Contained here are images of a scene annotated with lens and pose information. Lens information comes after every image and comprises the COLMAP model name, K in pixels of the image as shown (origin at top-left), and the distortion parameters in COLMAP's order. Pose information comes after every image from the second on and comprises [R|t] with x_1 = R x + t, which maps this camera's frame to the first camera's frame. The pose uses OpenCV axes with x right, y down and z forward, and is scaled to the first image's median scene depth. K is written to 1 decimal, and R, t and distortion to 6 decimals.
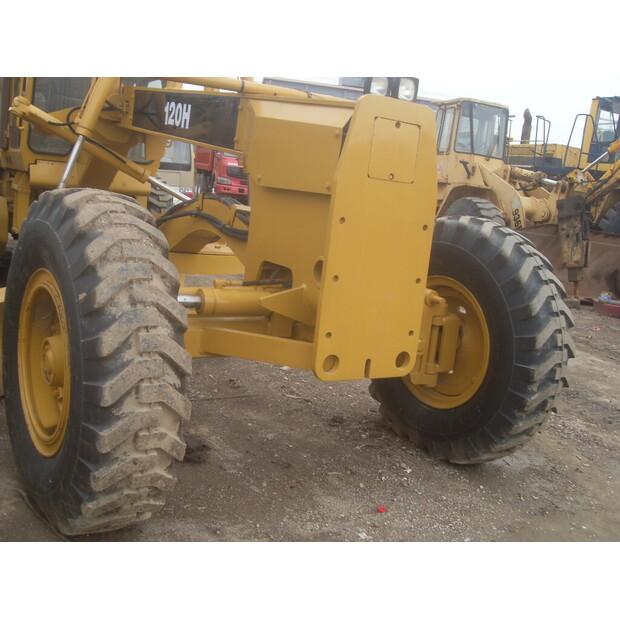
lens RADIAL K [[697.5, 0, 309.2], [0, 697.5, 308.2], [0, 0, 1]] dist [-0.194921, 0.206982]
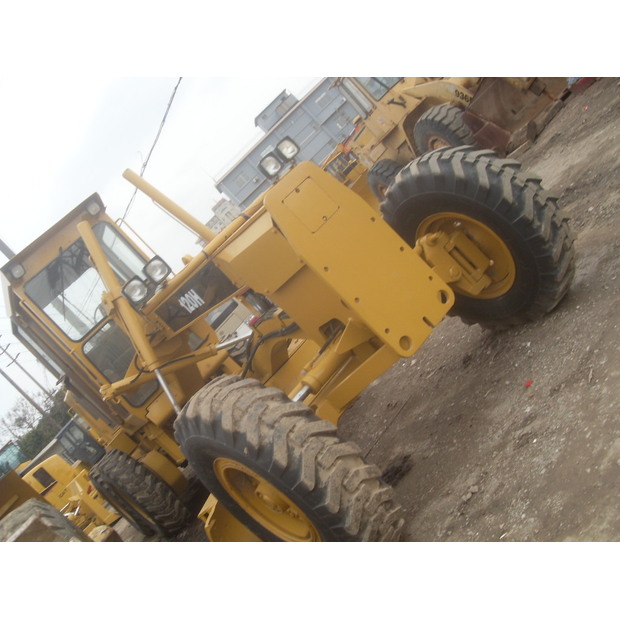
lens RADIAL K [[697.5, 0, 309.2], [0, 697.5, 308.2], [0, 0, 1]] dist [-0.194921, 0.206982]
pose [[0.624889, -0.771763, -0.117879, 0.101823], [0.764343, 0.635530, -0.109002, 0.034671], [0.159039, -0.021986, 0.987027, -0.268392]]
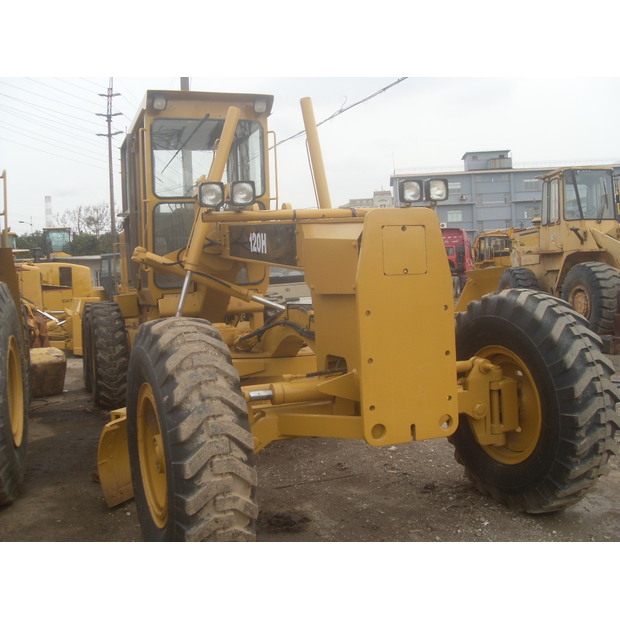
lens RADIAL K [[697.5, 0, 309.2], [0, 697.5, 308.2], [0, 0, 1]] dist [-0.194921, 0.206982]
pose [[0.965258, -0.152198, -0.212400, 0.167074], [0.120723, 0.980657, -0.154073, 0.033770], [0.231741, 0.123079, 0.964960, -0.171551]]
